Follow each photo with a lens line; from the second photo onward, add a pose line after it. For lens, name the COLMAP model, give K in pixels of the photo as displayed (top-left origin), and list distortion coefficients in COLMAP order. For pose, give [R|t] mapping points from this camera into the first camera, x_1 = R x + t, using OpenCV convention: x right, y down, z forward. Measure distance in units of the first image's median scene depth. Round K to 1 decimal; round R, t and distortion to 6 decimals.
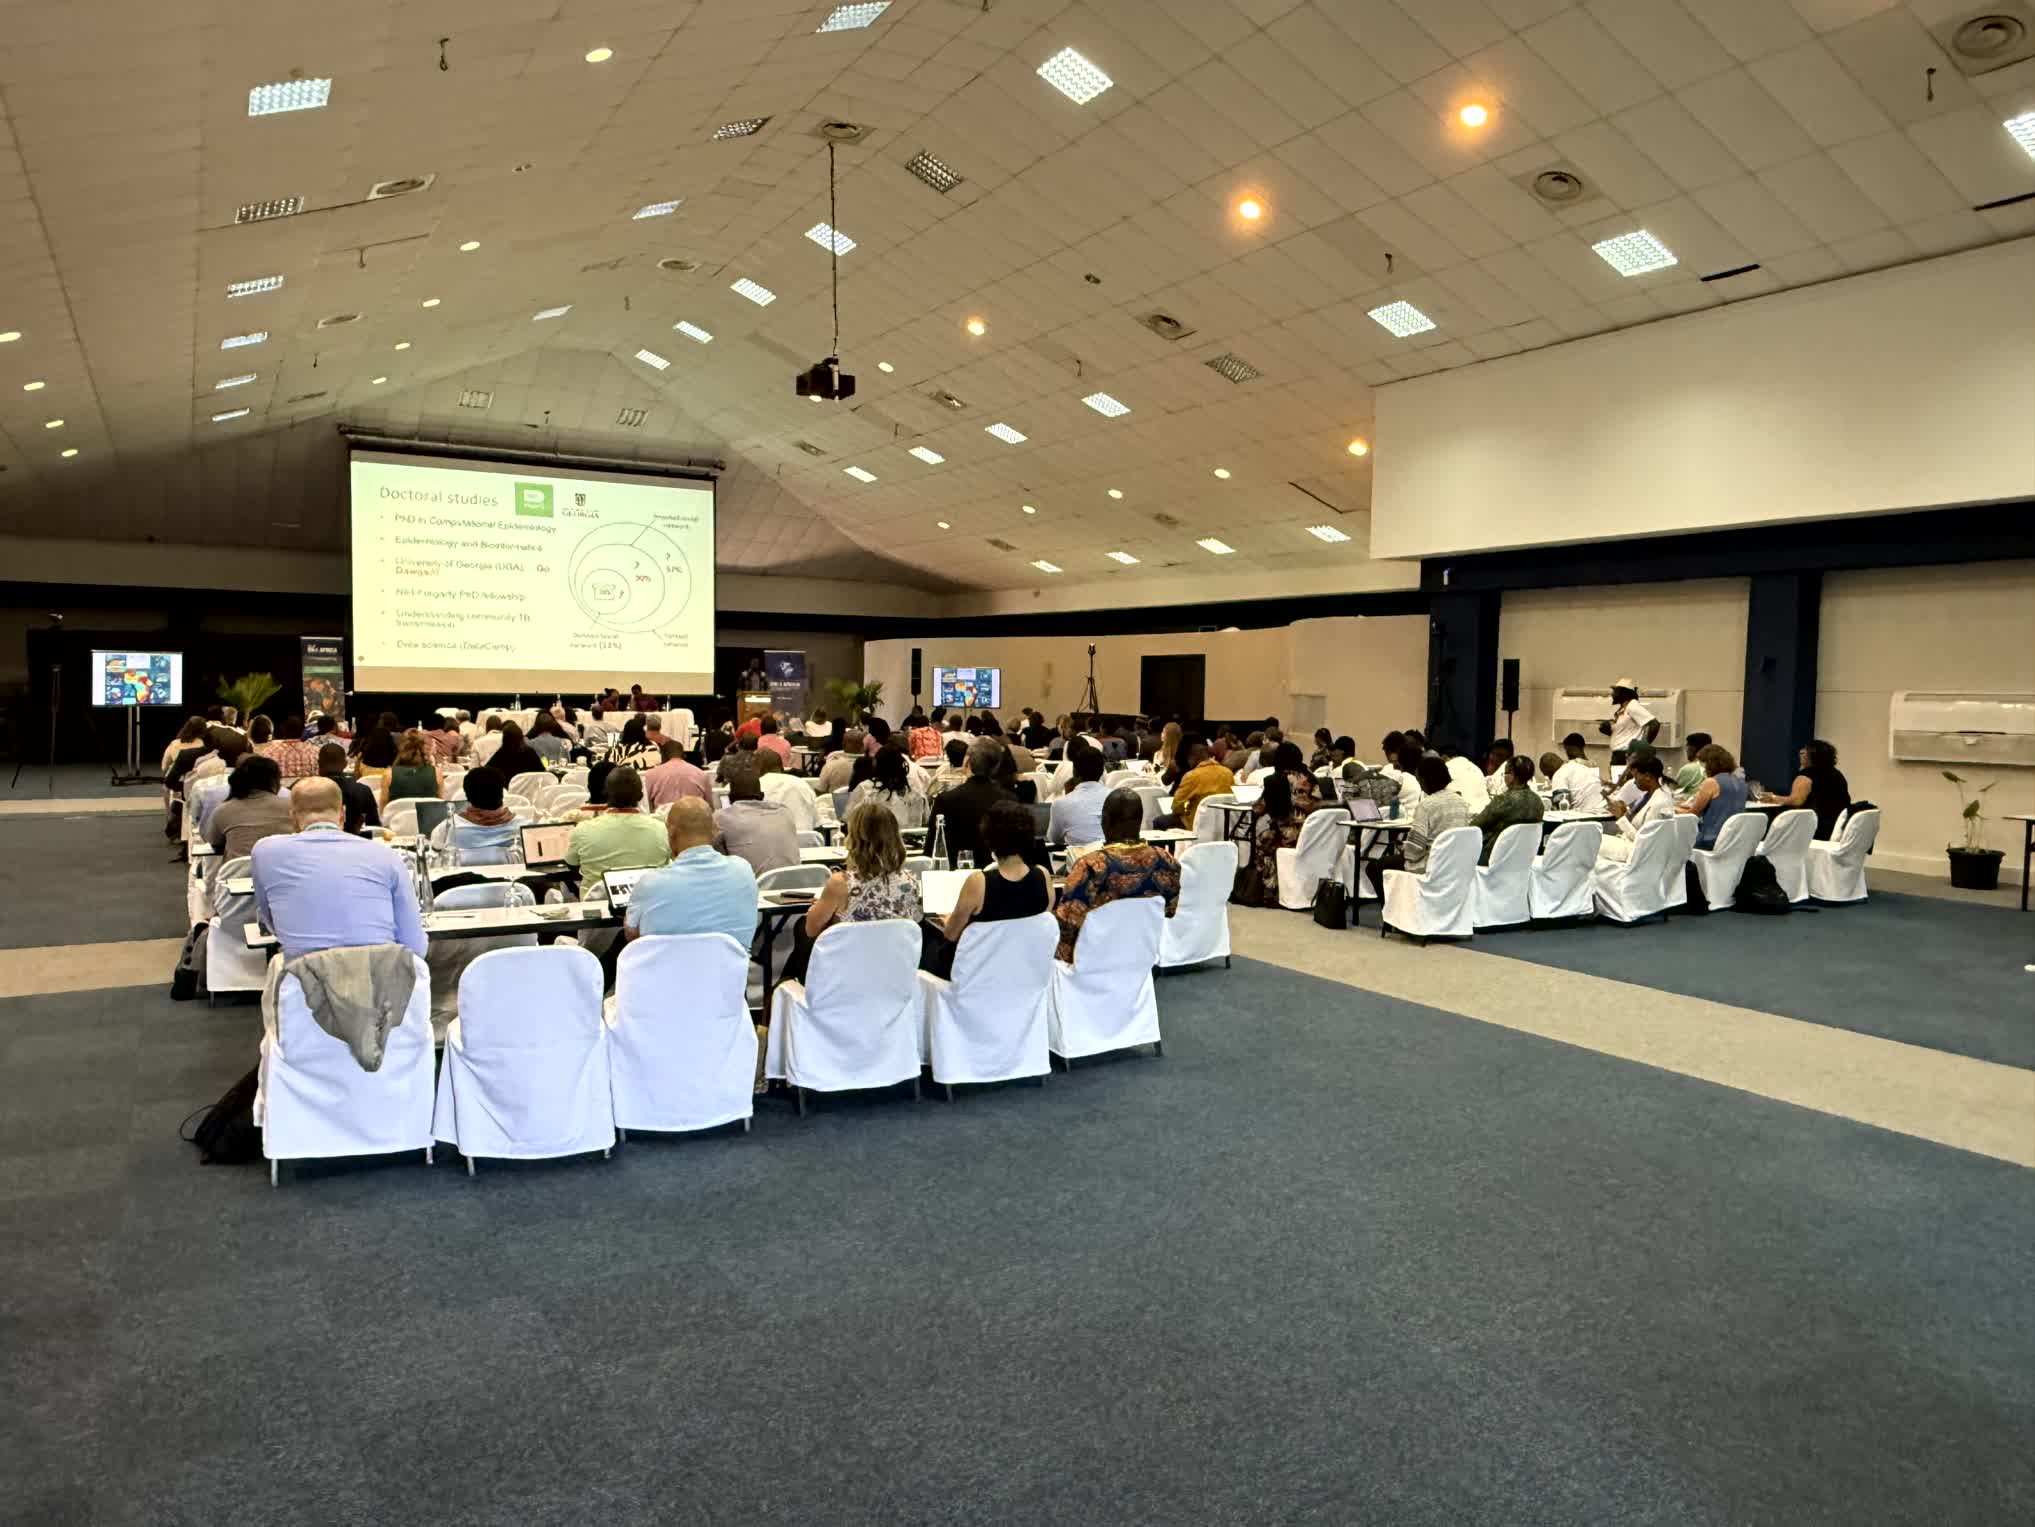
lens RADIAL K [[1421.3, 0, 1017.5], [0, 1421.3, 763.5], [0, 0, 1]] dist [-0.000041, -0.000105]
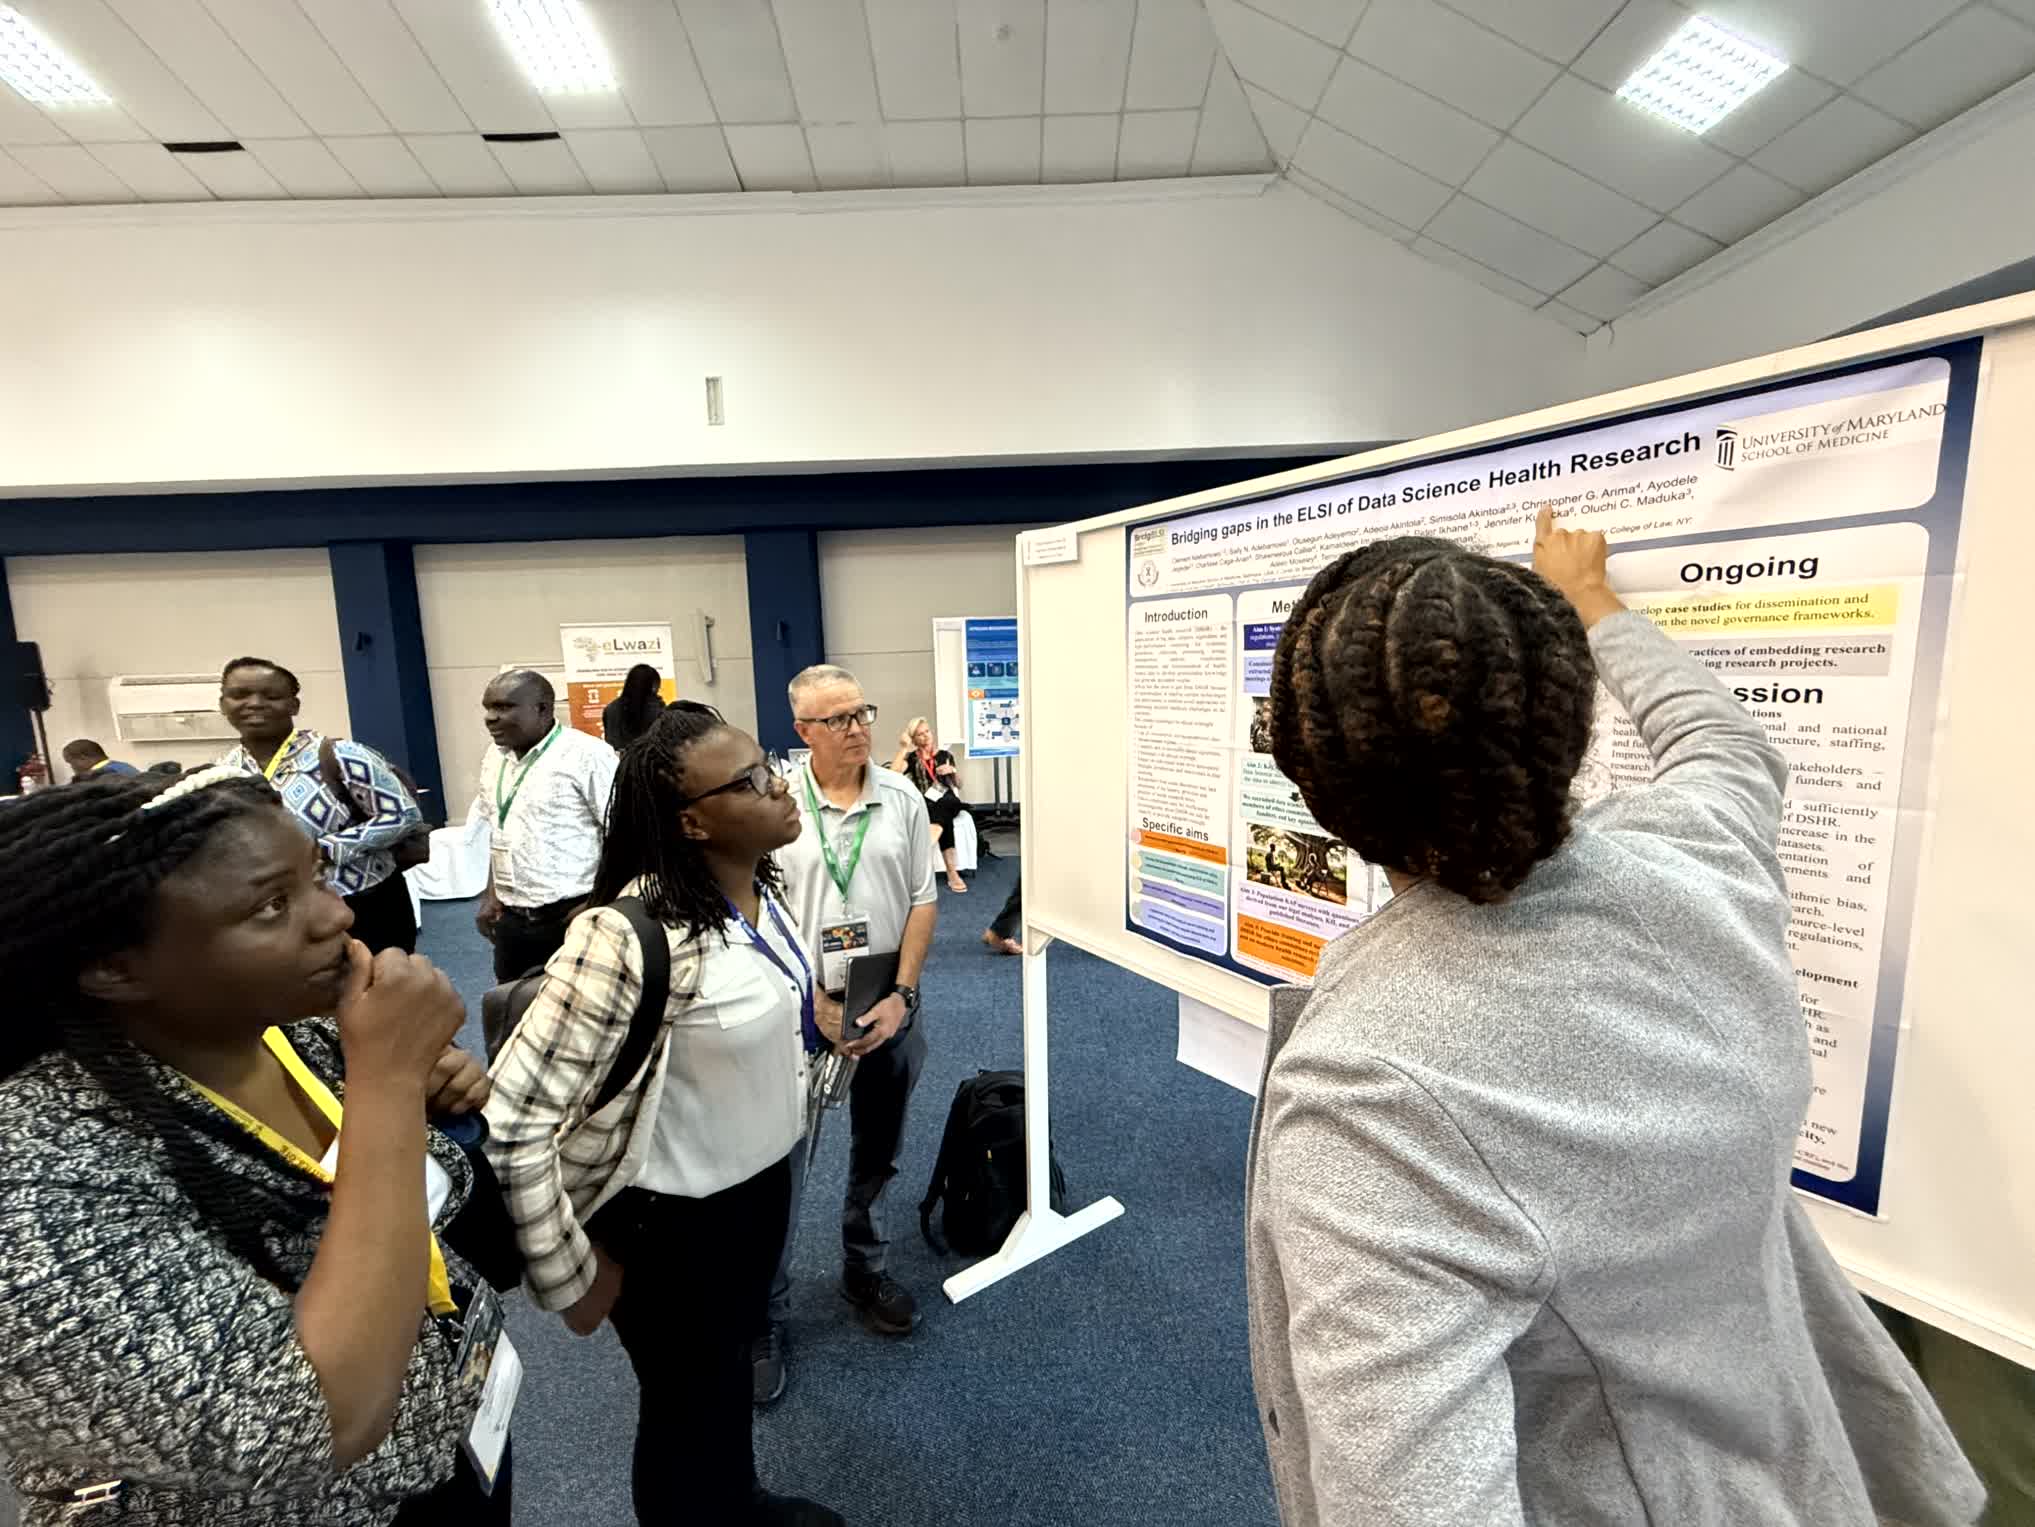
lens RADIAL K [[813.3, 0, 1014.1], [0, 813.3, 760.7], [0, 0, 1]] dist [0.000868, 0.000247]
pose [[0.507267, -0.143365, 0.849781, 0.260666], [0.084850, 0.989583, 0.116300, -0.016761], [-0.857602, 0.013108, 0.514147, 0.336749]]
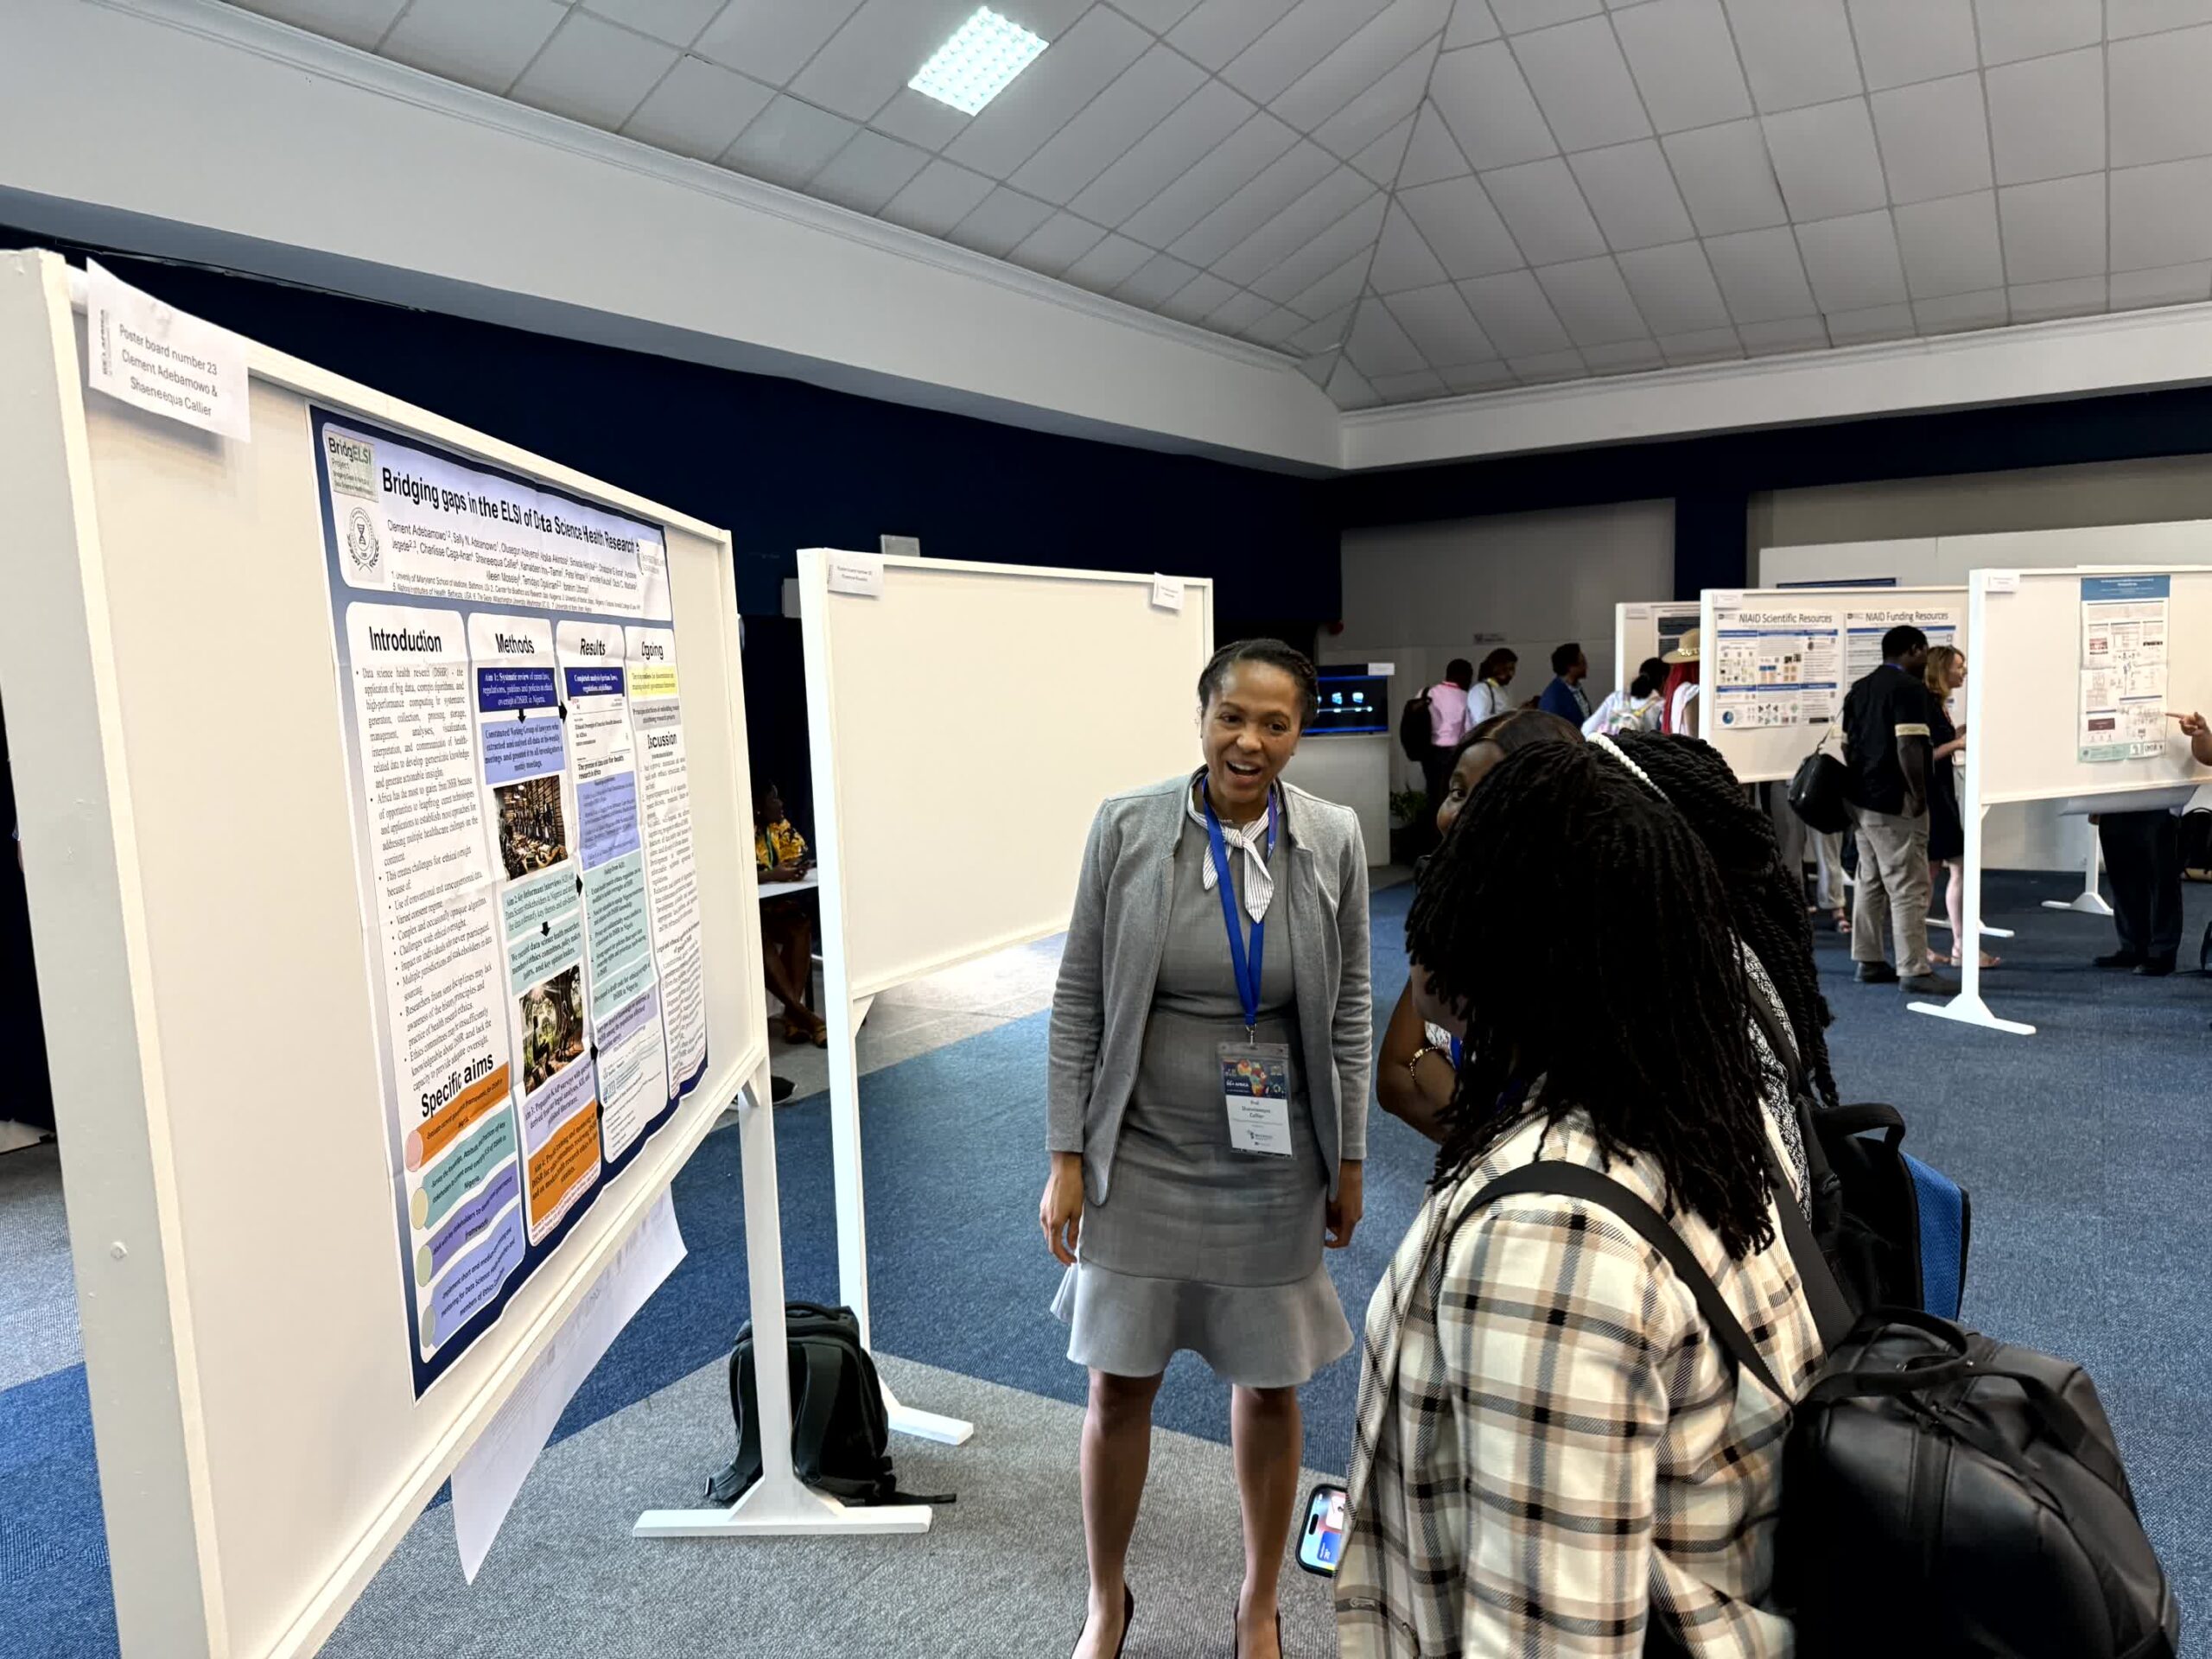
lens RADIAL K [[1559.6, 0, 1099.1], [0, 1559.6, 839.2], [0, 0, 1]] dist [0.011519, -0.019653]
pose [[-0.895424, 0.062072, -0.440867, 0.374031], [-0.006090, 0.988433, 0.151535, -0.024478], [0.445174, 0.138373, -0.884688, 0.486023]]
